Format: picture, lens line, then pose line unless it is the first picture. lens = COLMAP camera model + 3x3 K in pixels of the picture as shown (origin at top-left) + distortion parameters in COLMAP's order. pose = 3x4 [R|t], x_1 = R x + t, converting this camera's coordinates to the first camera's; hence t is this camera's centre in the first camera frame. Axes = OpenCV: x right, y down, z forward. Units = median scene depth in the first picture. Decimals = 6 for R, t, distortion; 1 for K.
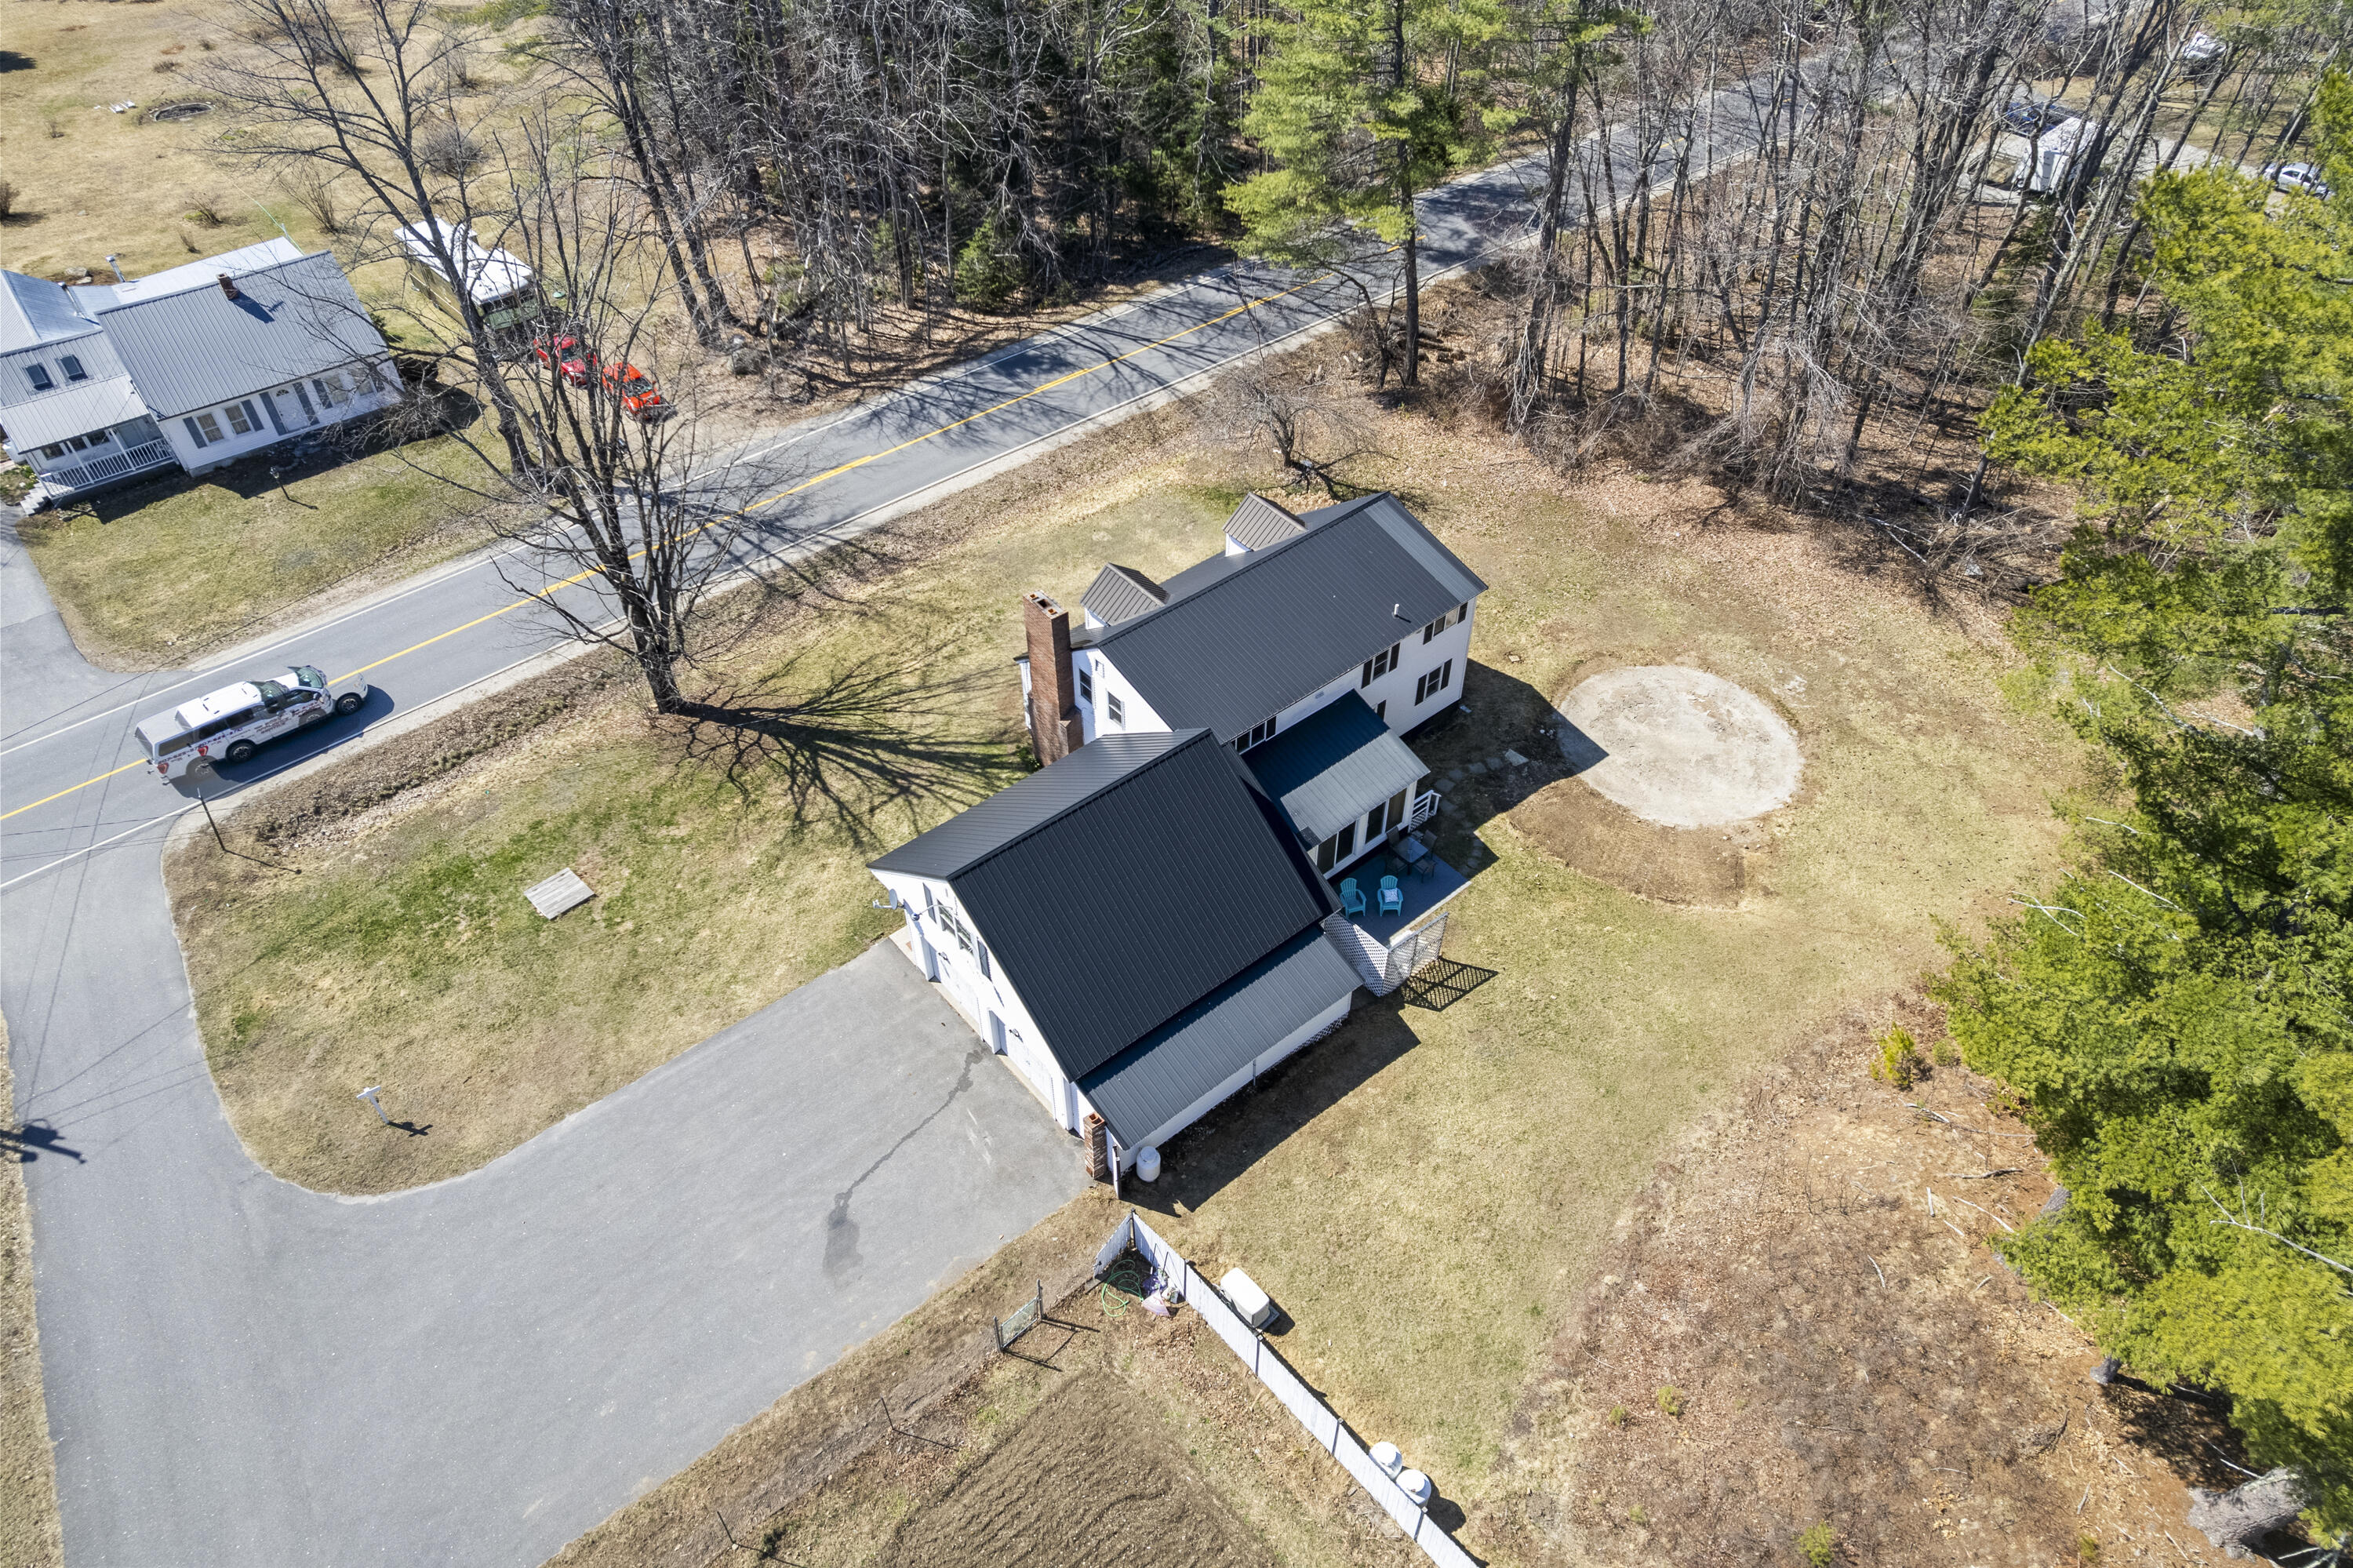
lens RADIAL K [[1455.3, 0, 1142.3], [0, 1455.3, 786.2], [0, 0, 1]] dist [-0.078819, 0.048451]
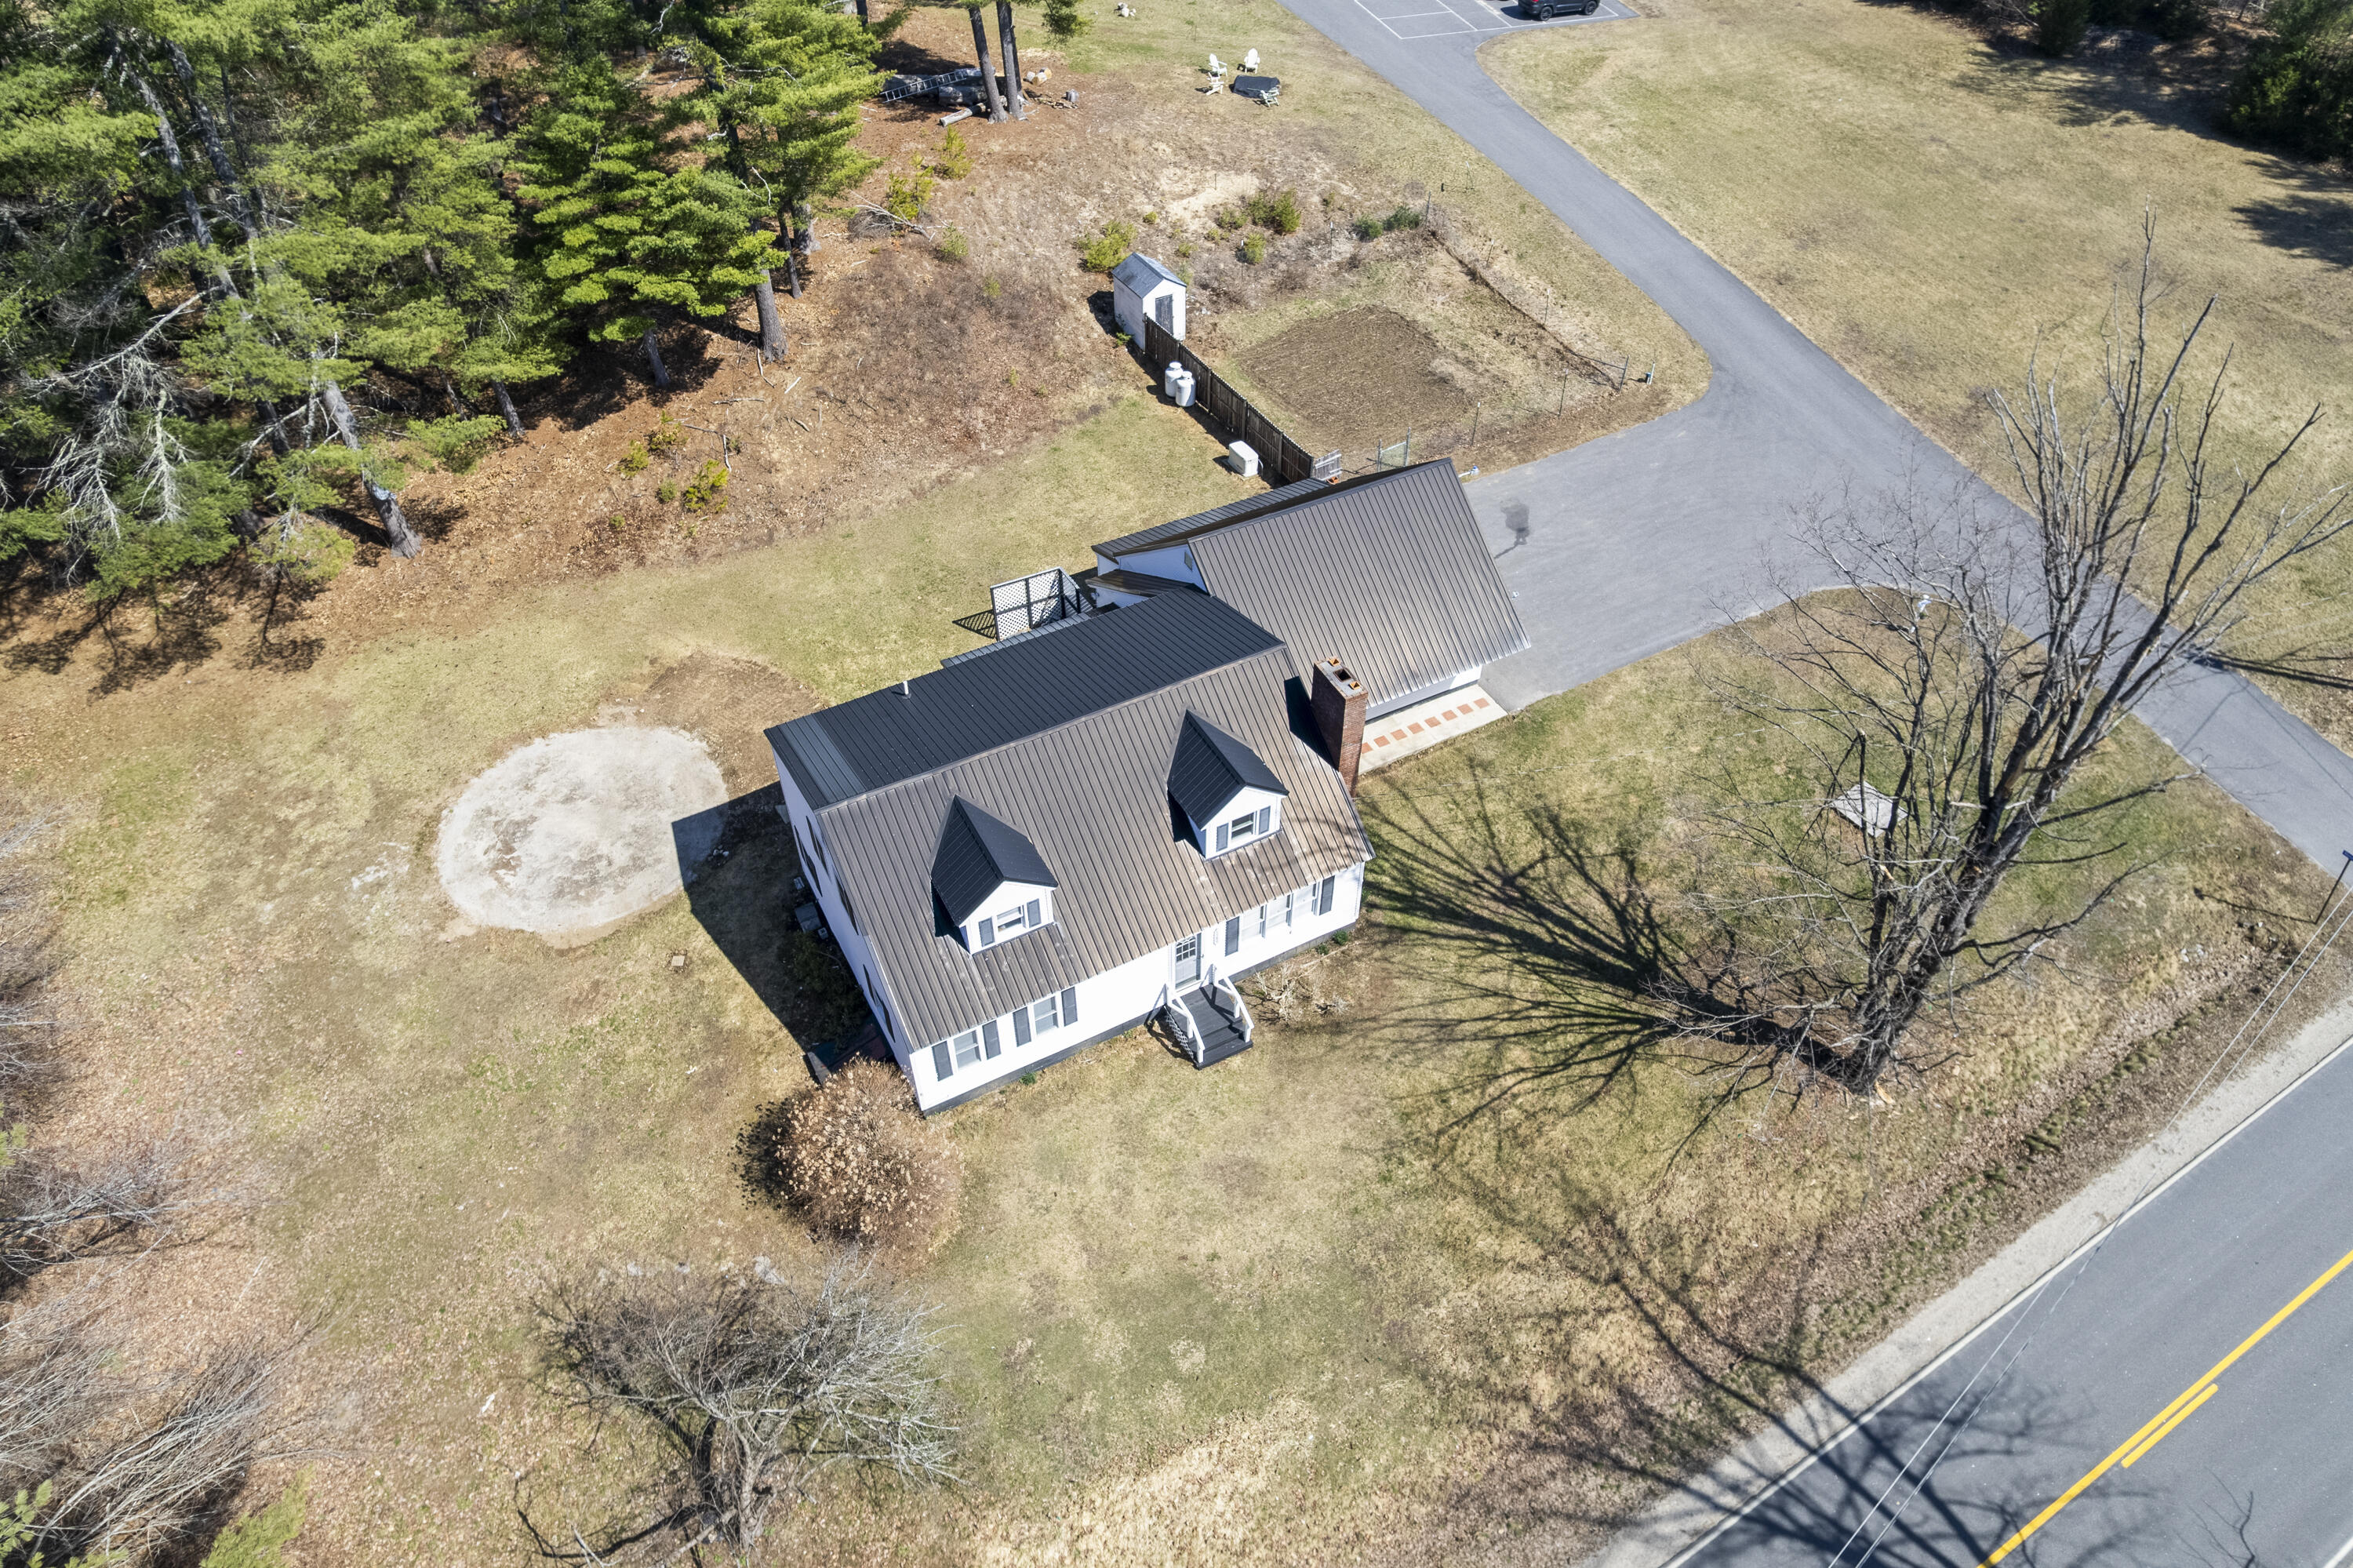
lens RADIAL K [[1455.3, 0, 1142.3], [0, 1455.3, 786.2], [0, 0, 1]] dist [-0.078819, 0.048451]
pose [[-0.978188, -0.143031, 0.150634, -0.073420], [0.154031, -0.012920, 0.987981, -0.826596], [-0.139365, 0.989634, 0.034669, 0.920778]]
